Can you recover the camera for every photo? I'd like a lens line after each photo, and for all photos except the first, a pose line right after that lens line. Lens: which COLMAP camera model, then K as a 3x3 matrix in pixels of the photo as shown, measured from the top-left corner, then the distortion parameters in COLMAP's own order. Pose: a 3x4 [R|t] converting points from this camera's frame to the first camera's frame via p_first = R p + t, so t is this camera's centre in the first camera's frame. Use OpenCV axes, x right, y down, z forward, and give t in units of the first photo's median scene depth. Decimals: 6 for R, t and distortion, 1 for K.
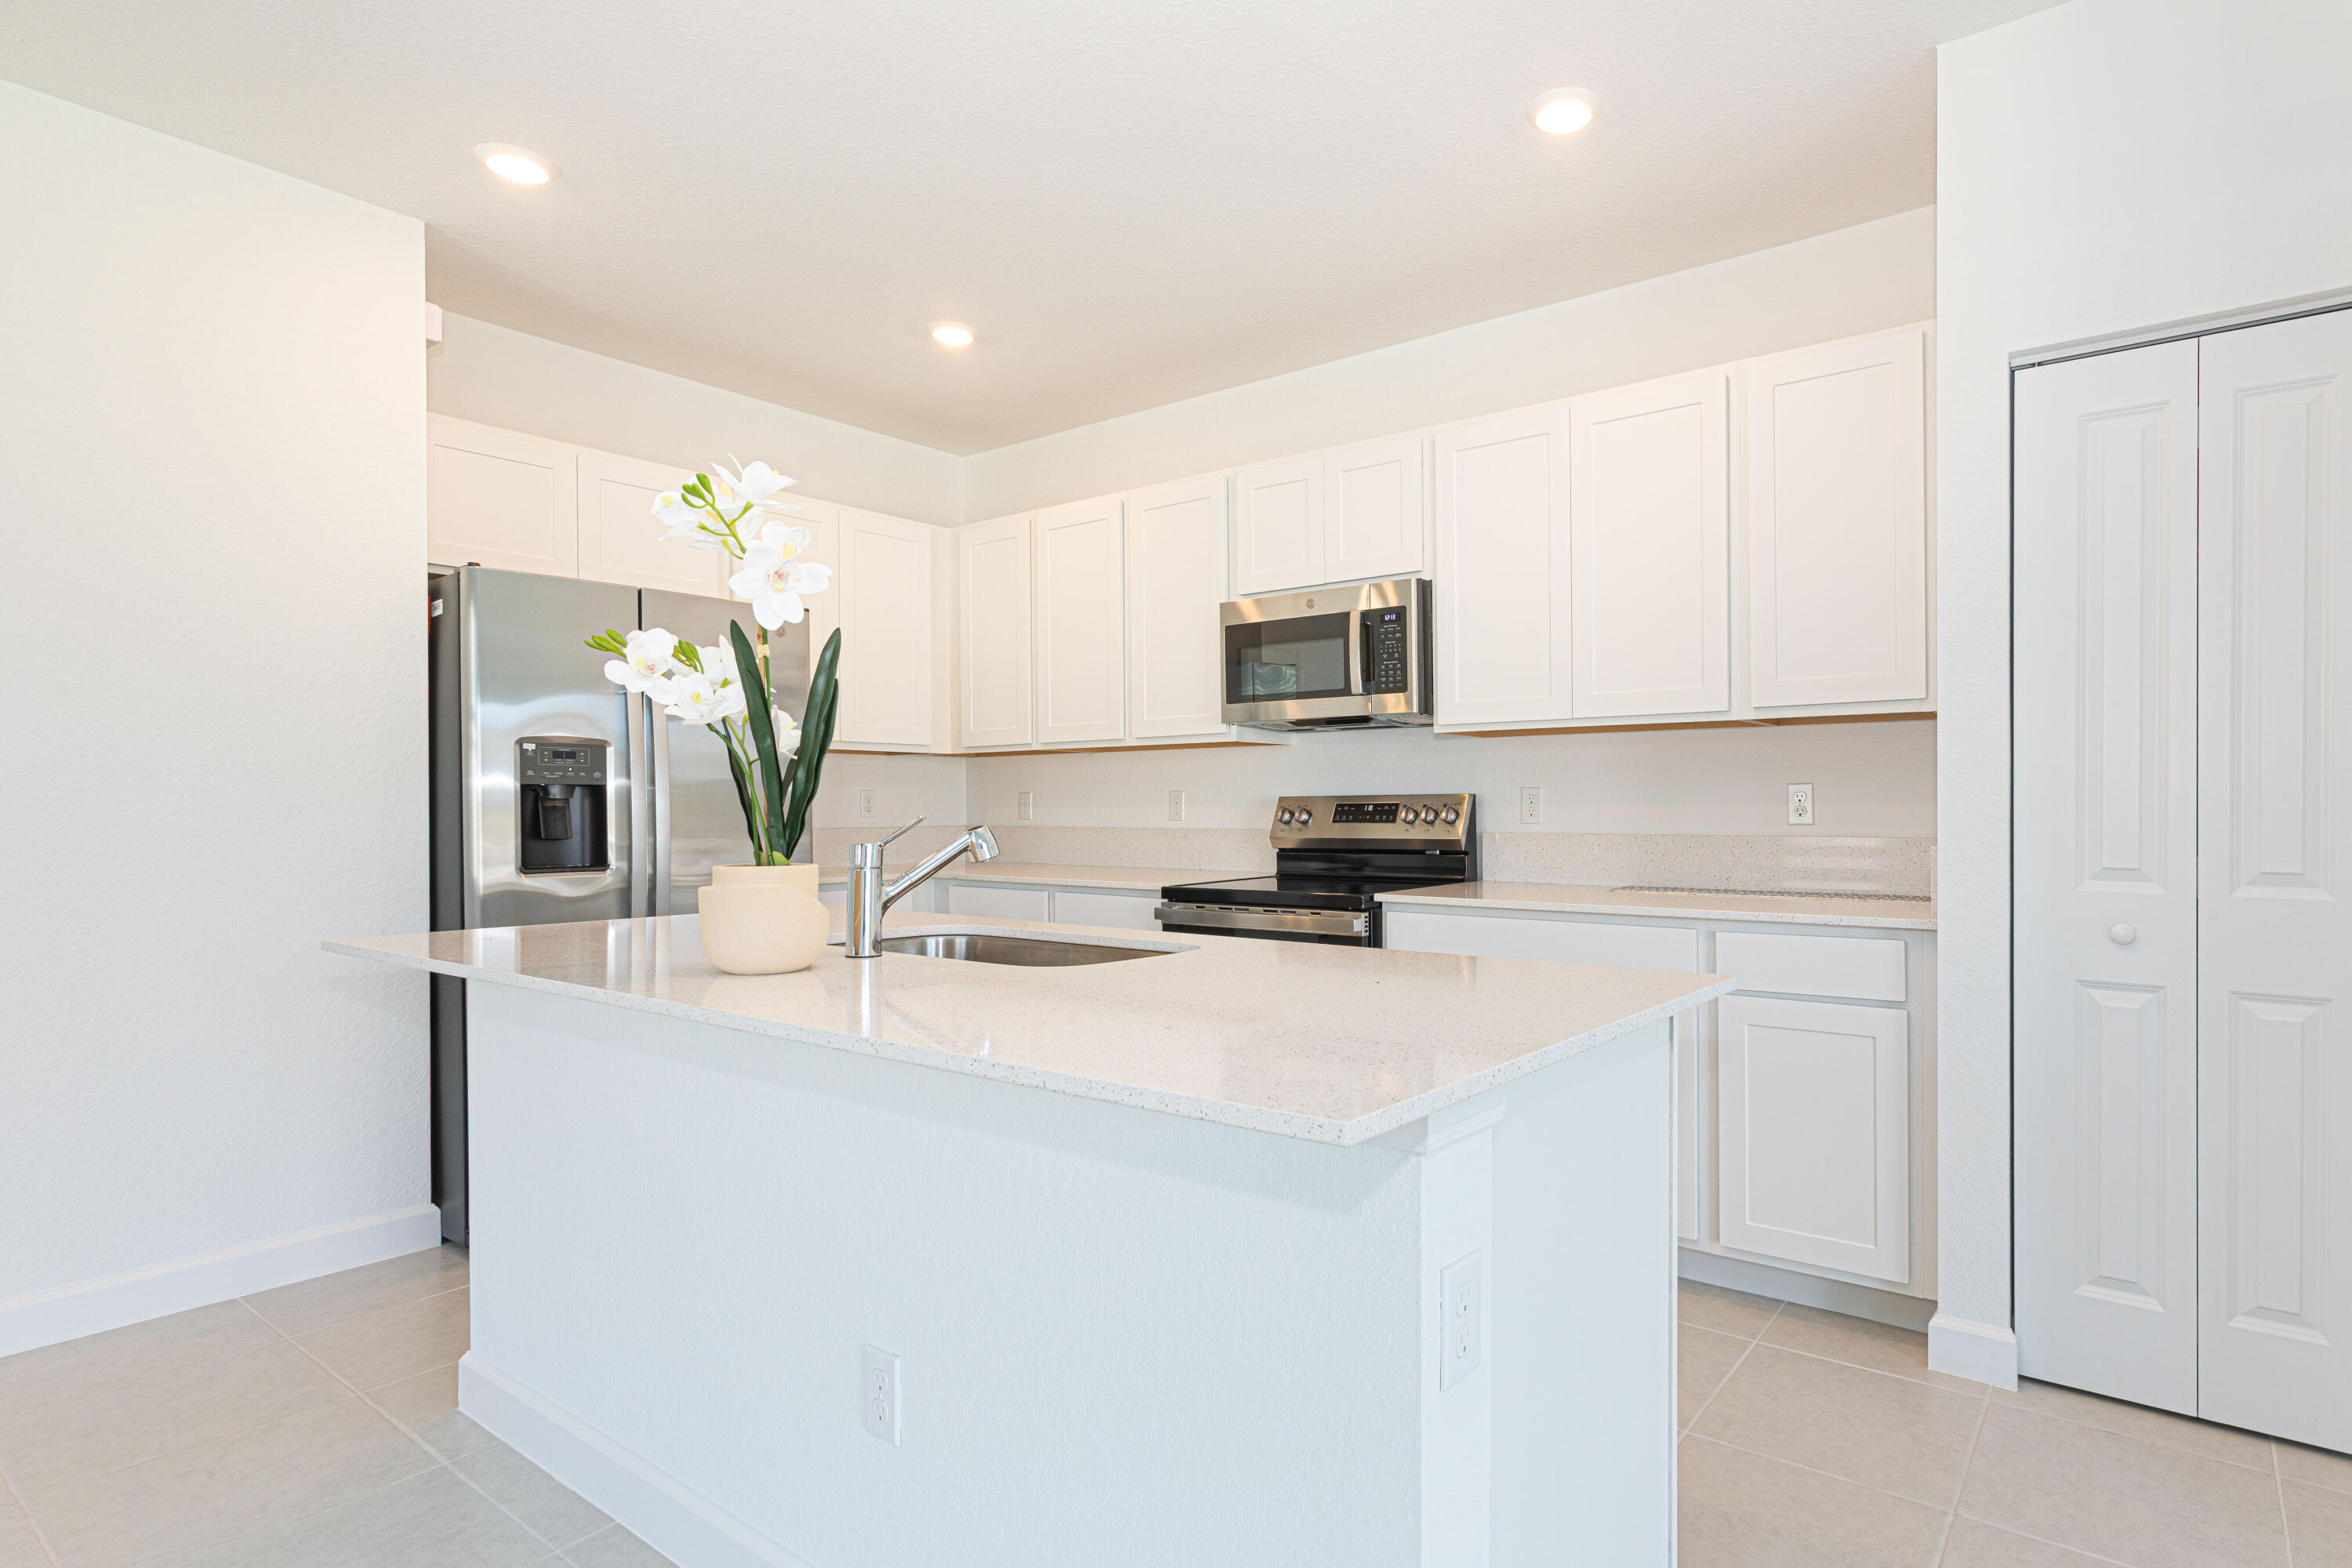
lens RADIAL K [[1189.3, 0, 1360.1], [0, 1189.3, 808.3], [0, 0, 1]] dist [-0.000264, 0.000380]
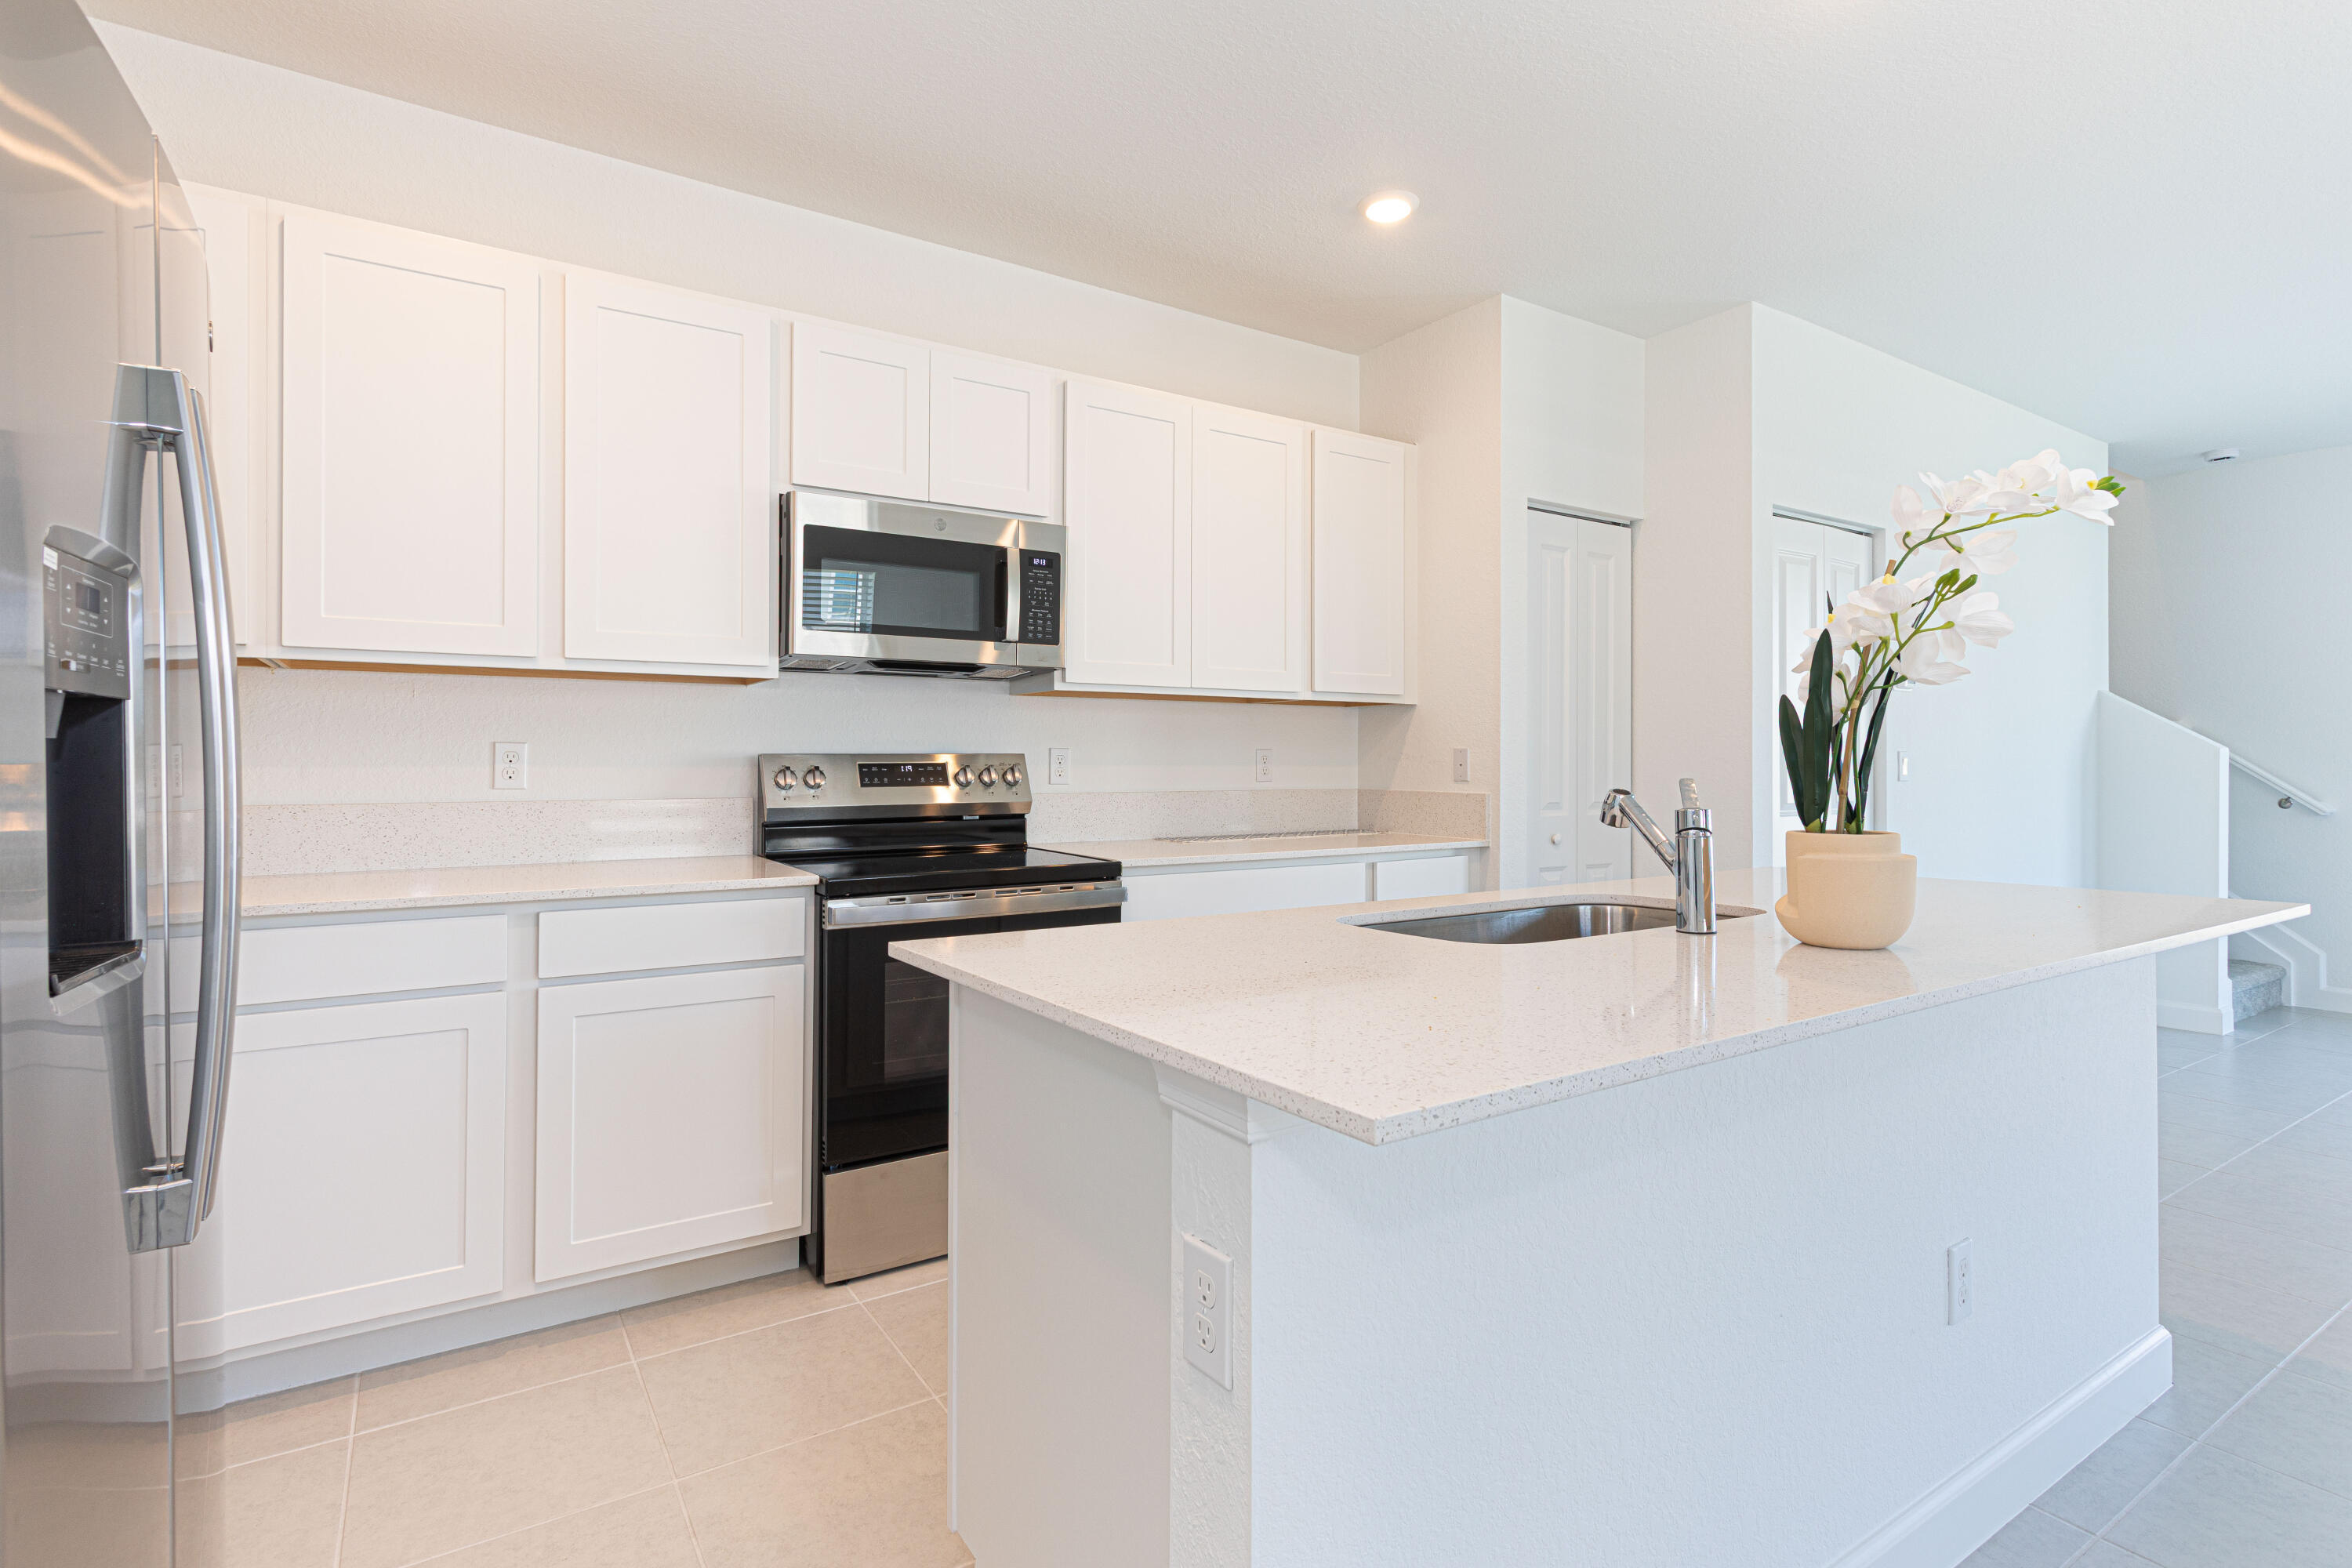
lens RADIAL K [[1179.7, 0, 1181.6], [0, 1179.7, 757.6], [0, 0, 1]] dist [0.003927, 0.000094]
pose [[0.366720, 0.010803, 0.930268, -0.782008], [0.001091, 0.999927, -0.012042, 0.002373], [-0.930331, 0.005430, 0.366682, 0.561245]]
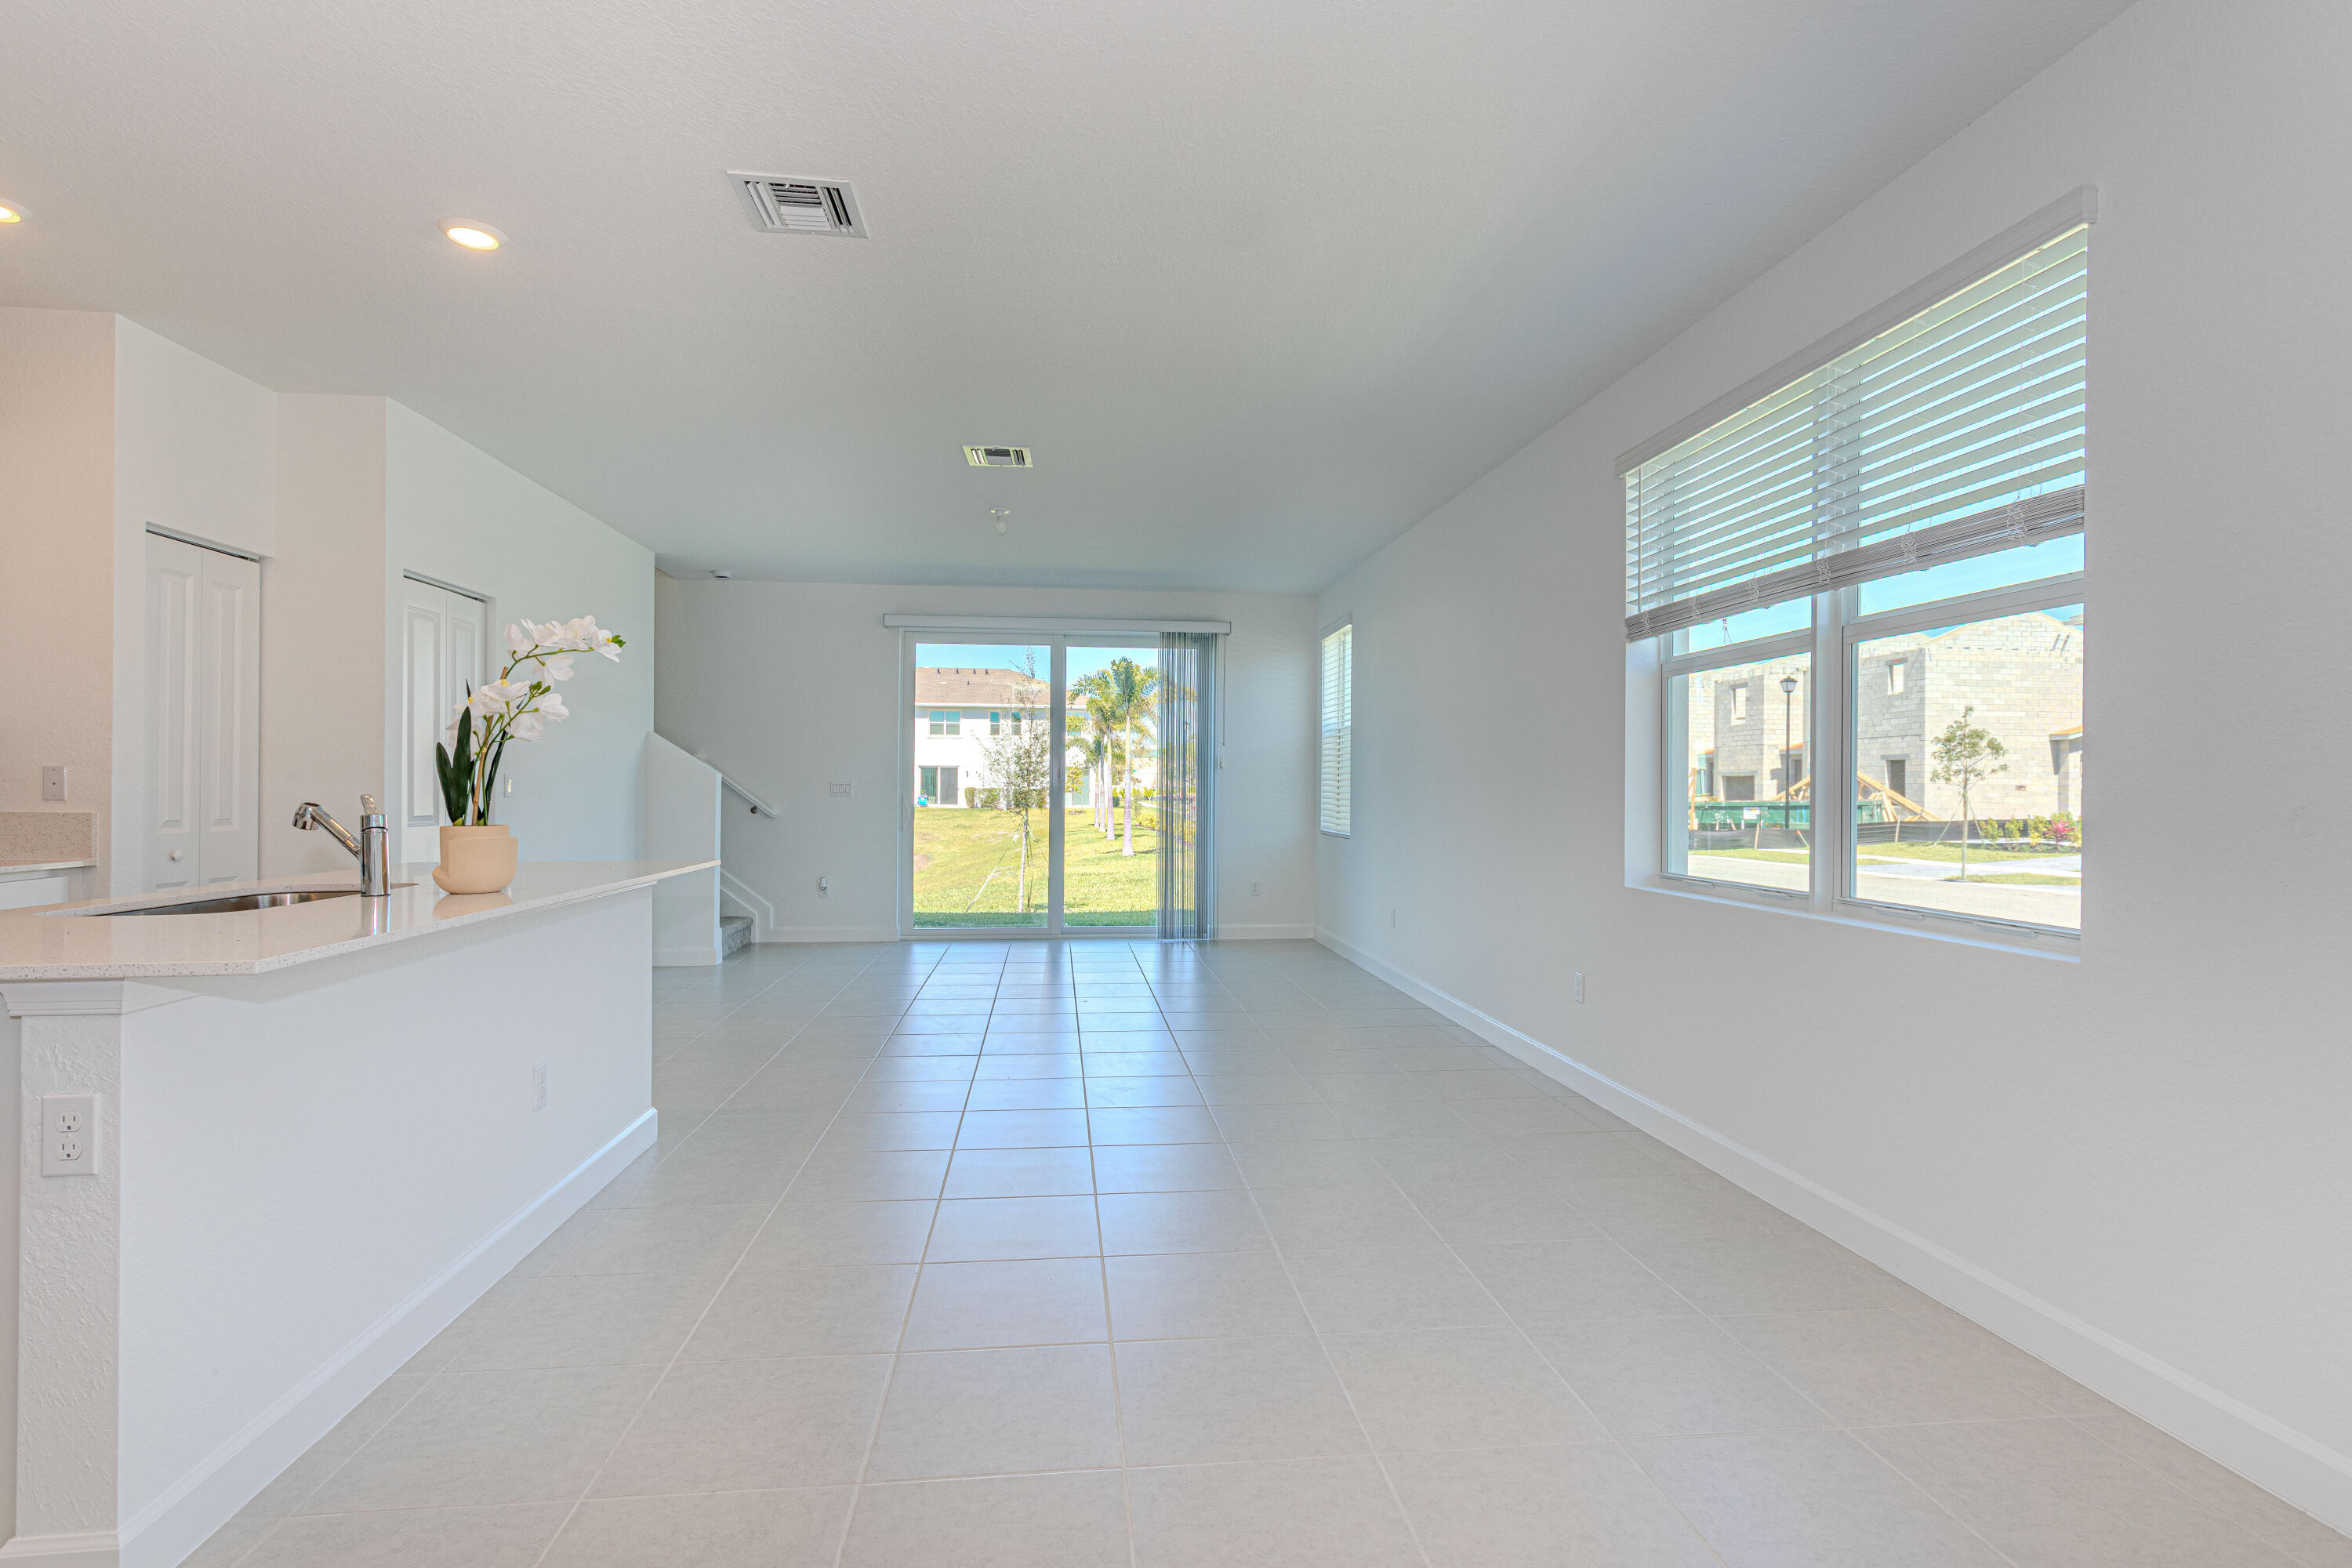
lens RADIAL K [[1135.0, 0, 1176.0], [0, 1135.0, 784.0], [0, 0, 1]] dist [-0.000994, -0.000267]
pose [[-0.649763, 0.003999, 0.760126, -1.095536], [0.002124, 0.999992, -0.003445, 0.002401], [-0.760134, -0.000624, -0.649766, 0.619546]]
